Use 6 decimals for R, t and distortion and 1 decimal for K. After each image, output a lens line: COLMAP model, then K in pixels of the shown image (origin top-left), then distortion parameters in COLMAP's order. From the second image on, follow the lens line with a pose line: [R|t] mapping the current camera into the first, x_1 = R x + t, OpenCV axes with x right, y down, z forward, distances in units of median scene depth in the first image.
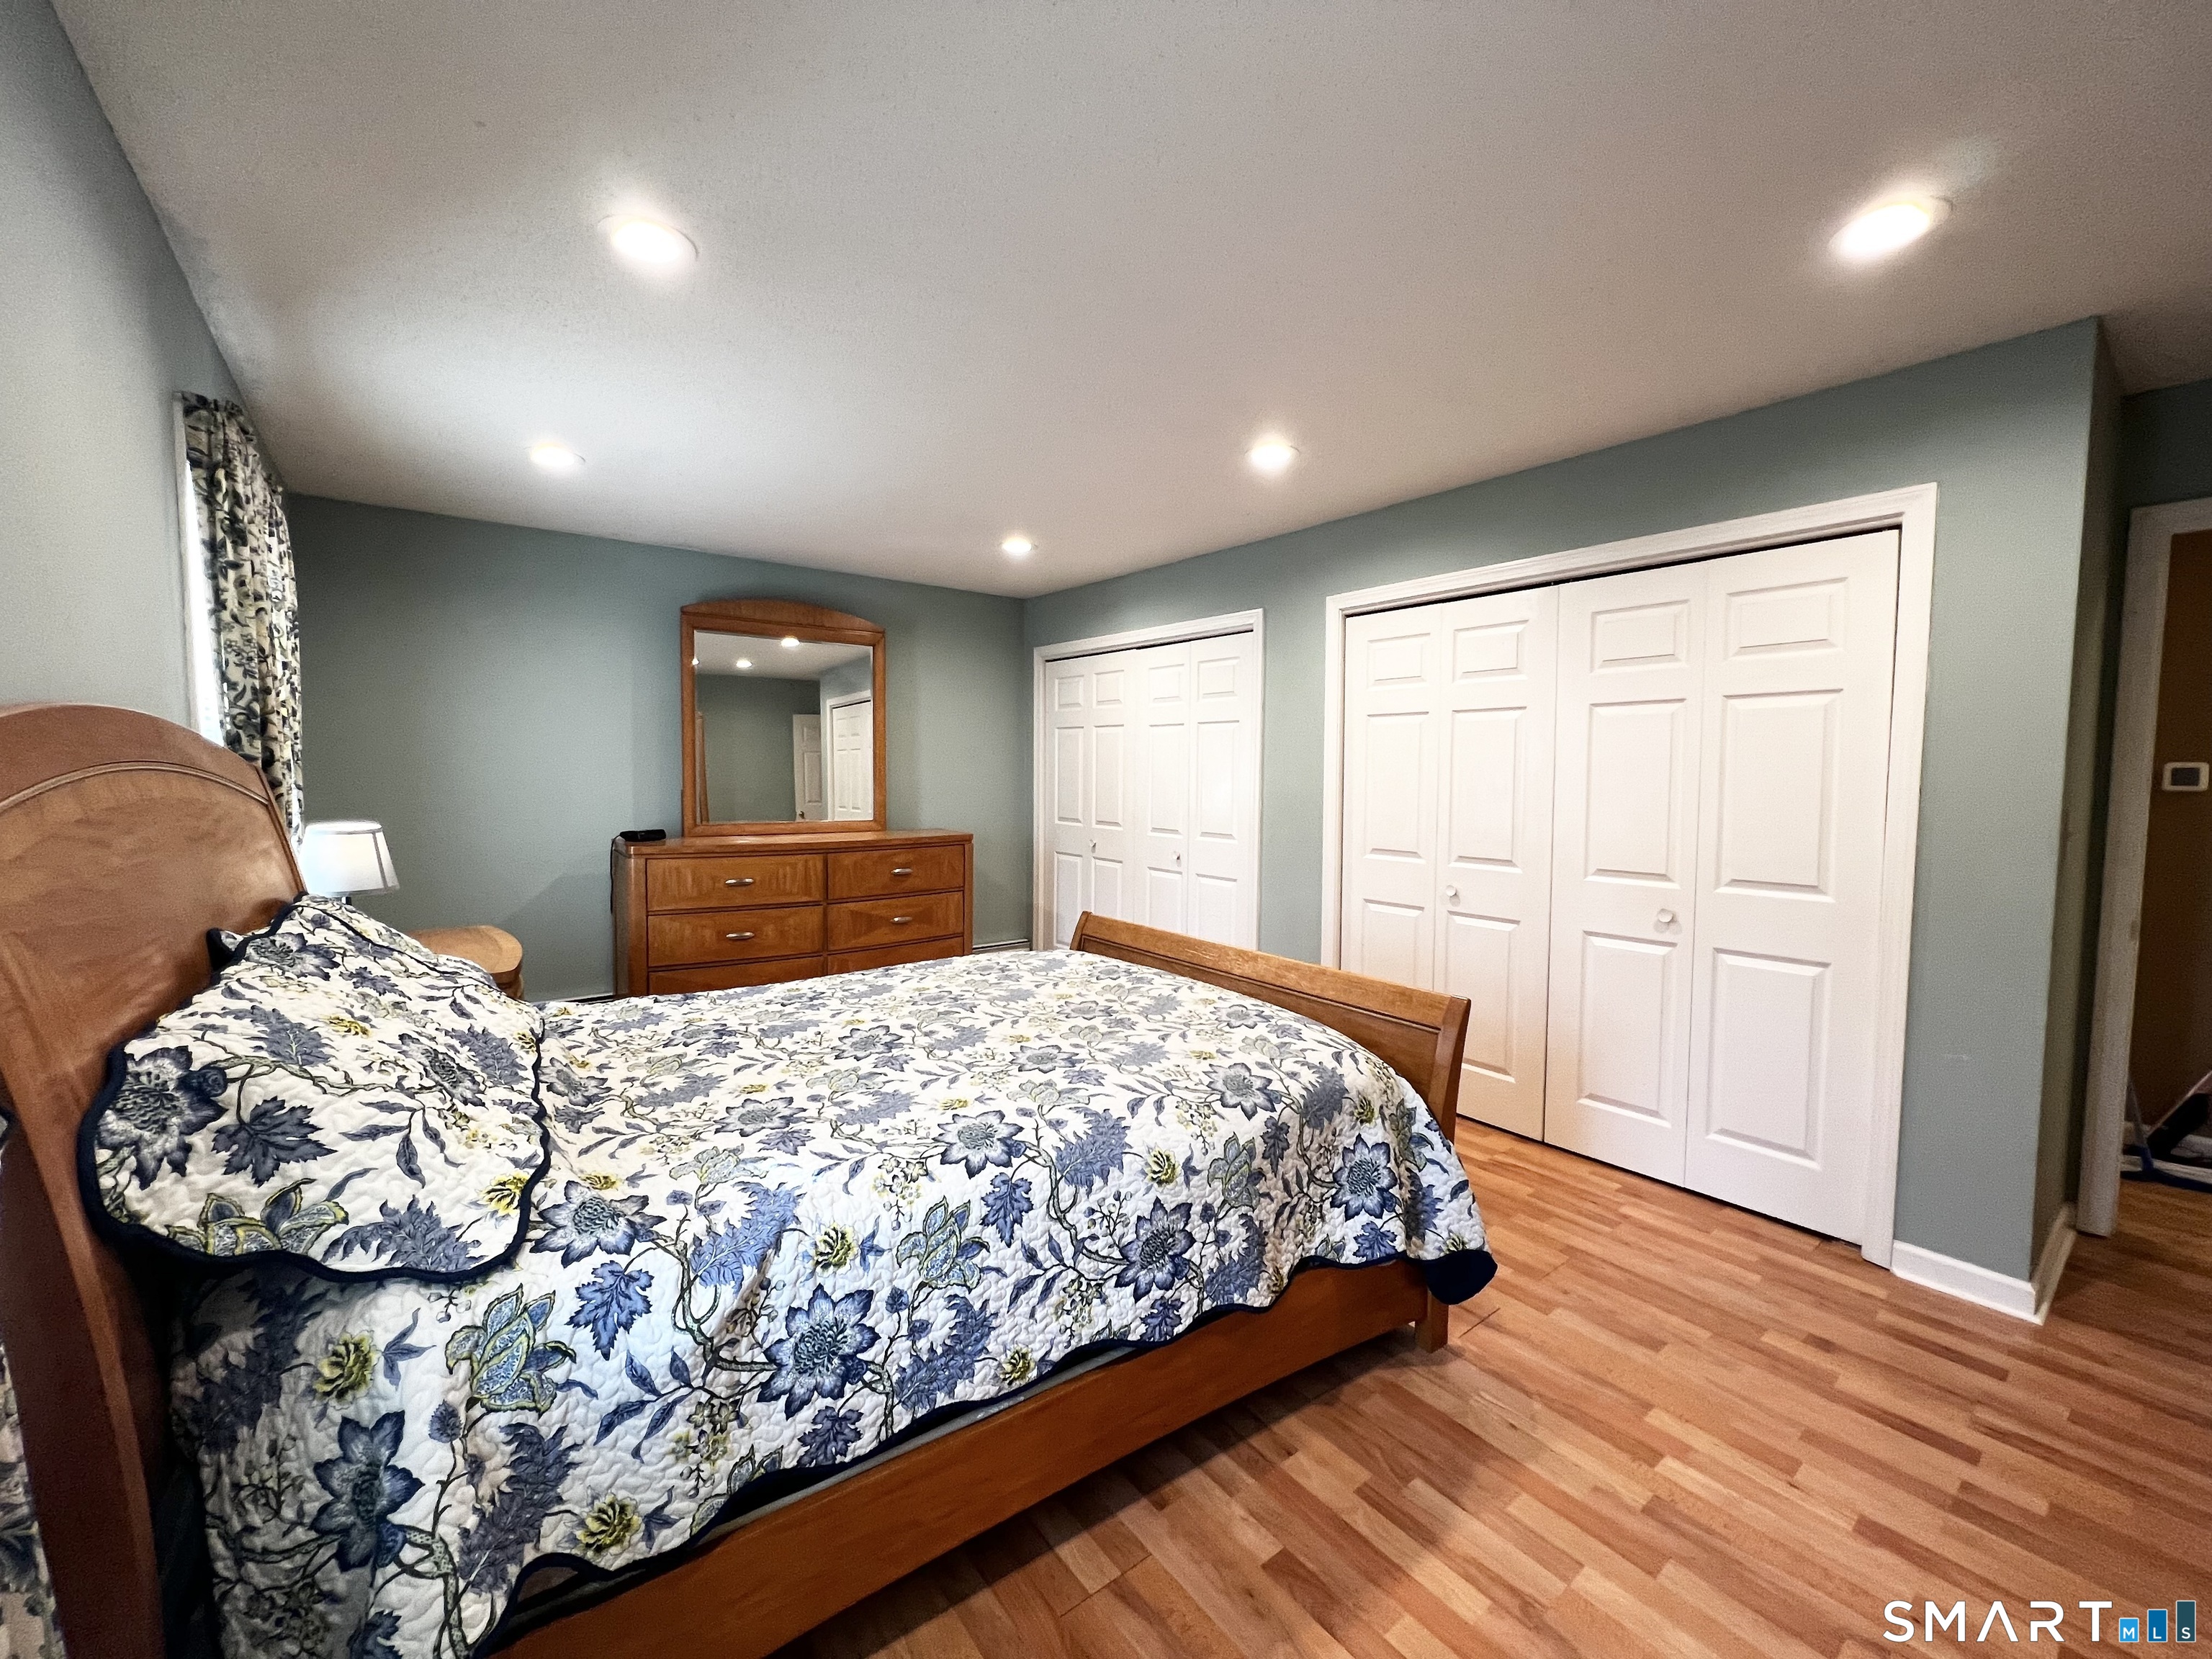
lens RADIAL K [[884.8, 0, 1102.1], [0, 884.8, 820.3], [0, 0, 1]] dist [-0.001223, 0.000069]
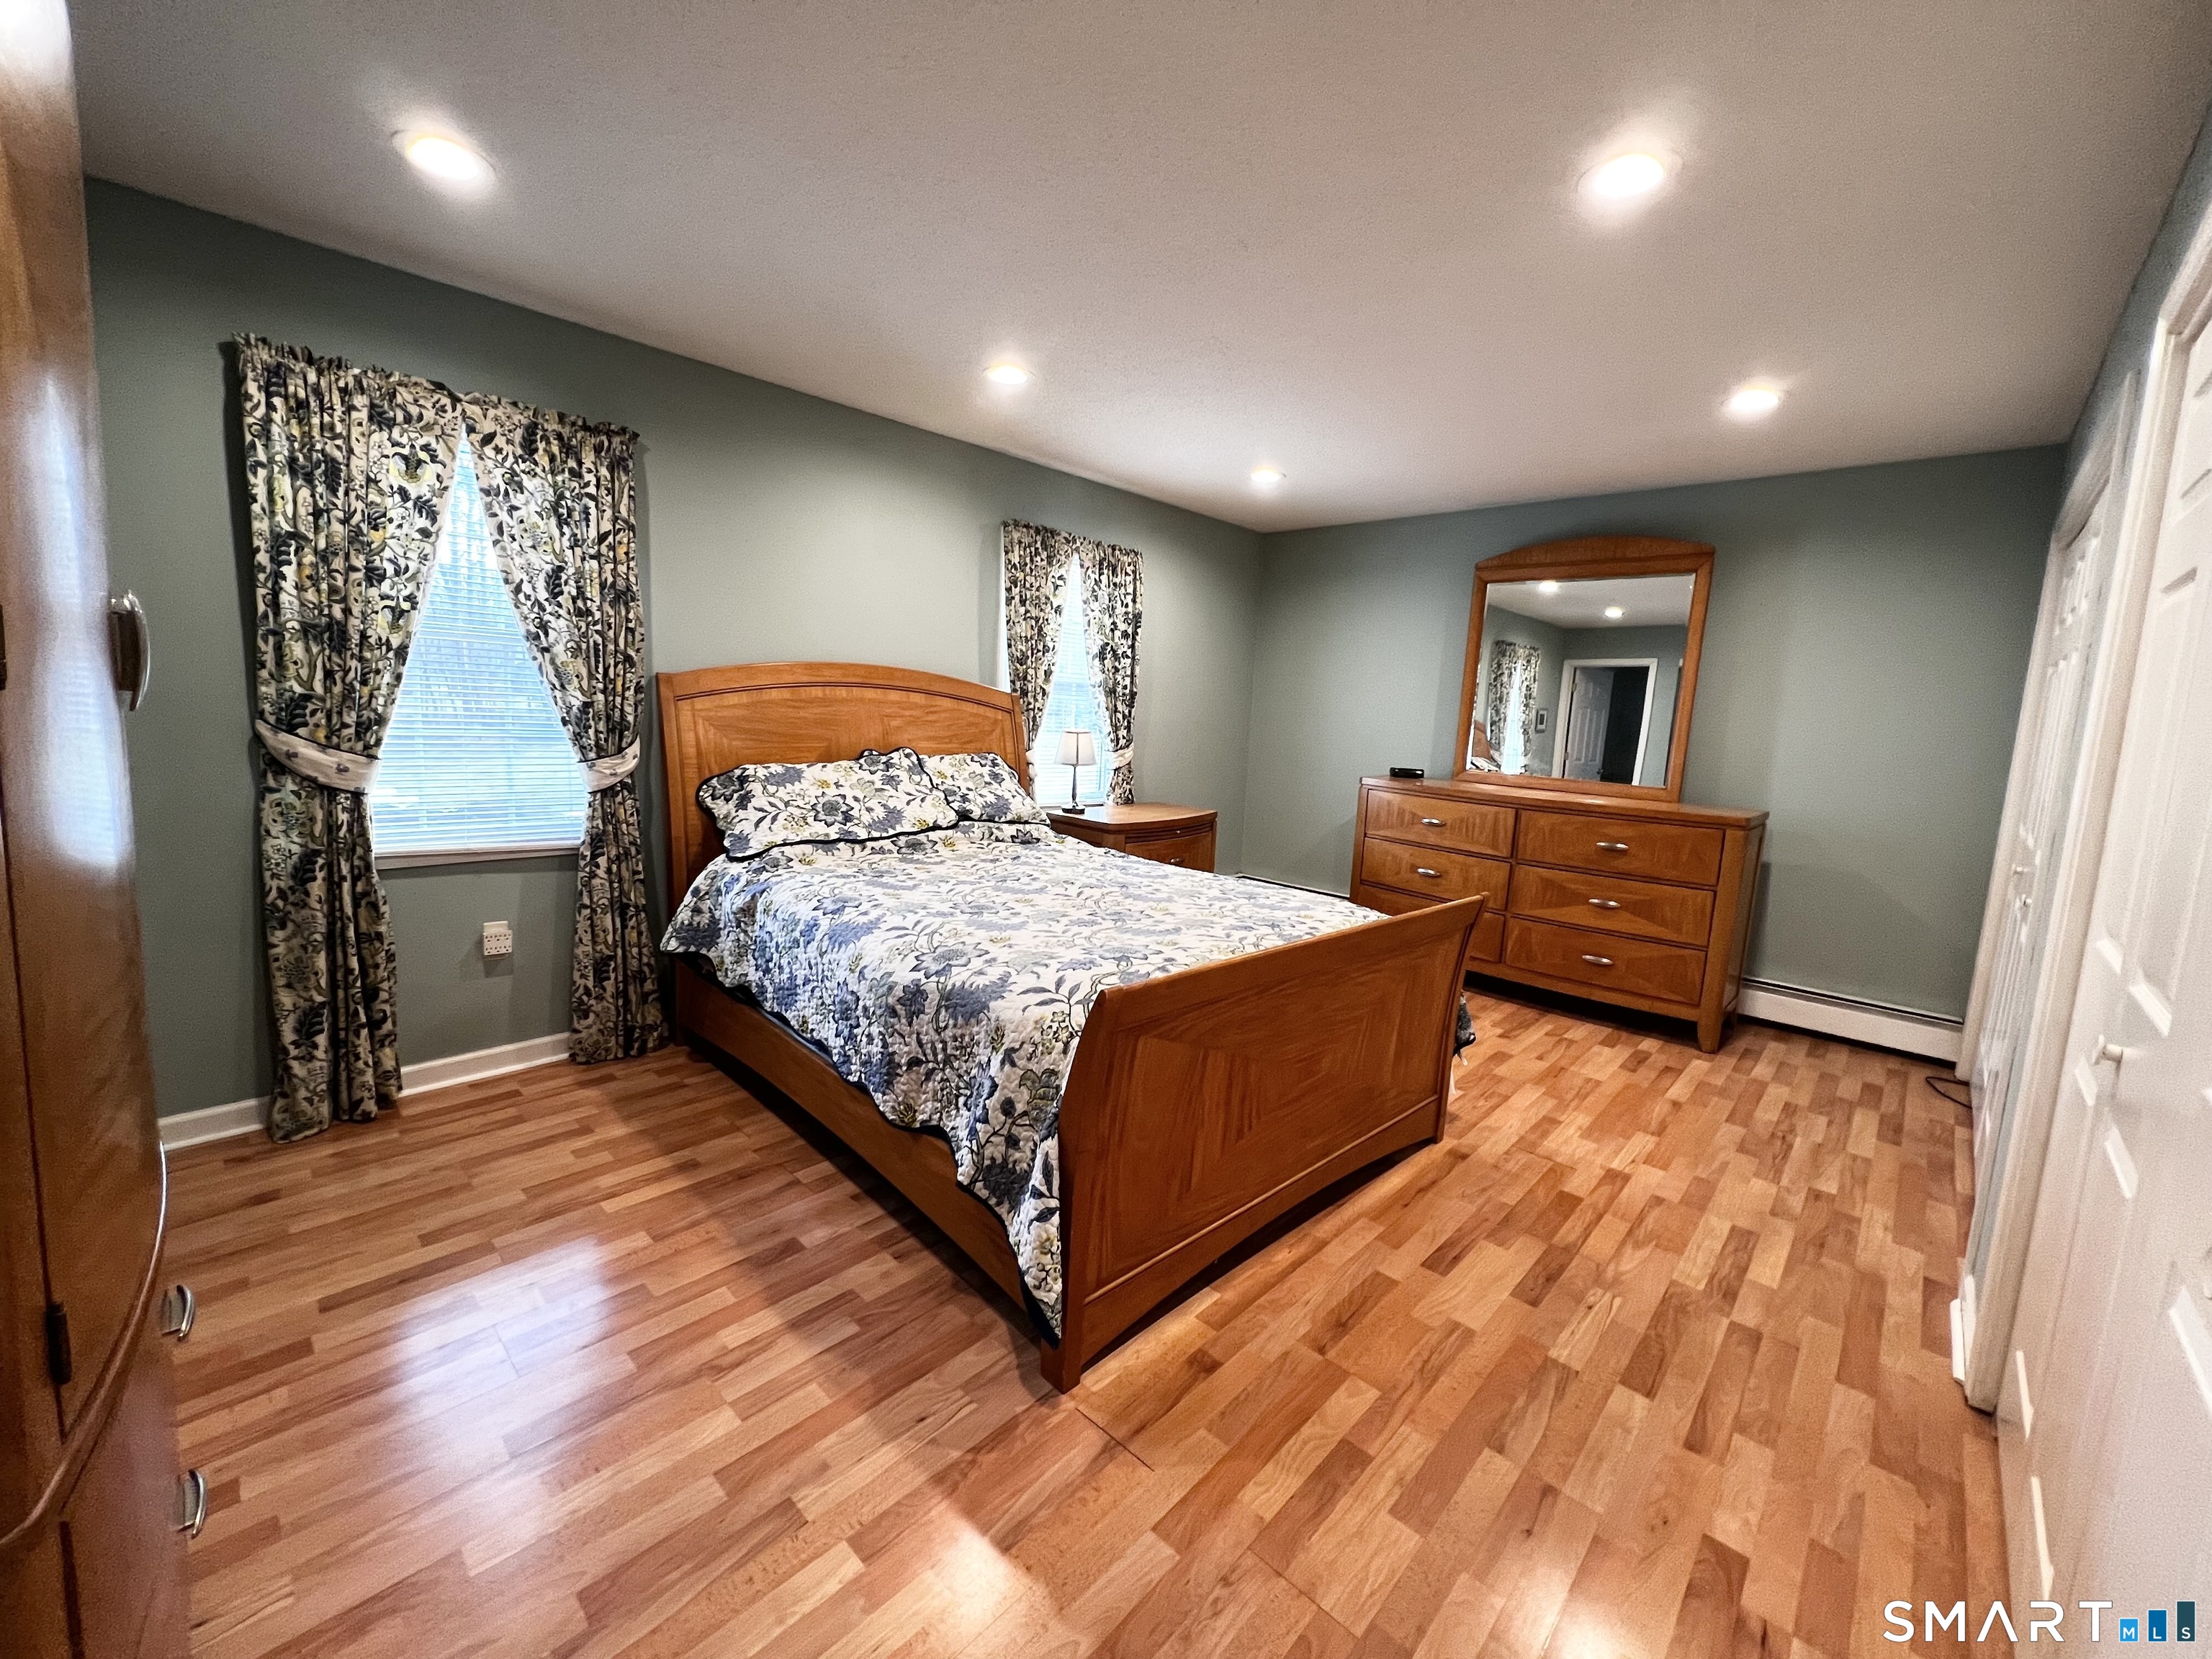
lens RADIAL K [[884.8, 0, 1102.1], [0, 884.8, 820.3], [0, 0, 1]] dist [-0.001223, 0.000069]
pose [[0.151628, 0.129183, -0.979960, 1.410195], [-0.103283, 0.988066, 0.114271, -0.032009], [0.983027, 0.083886, 0.163161, 1.079265]]
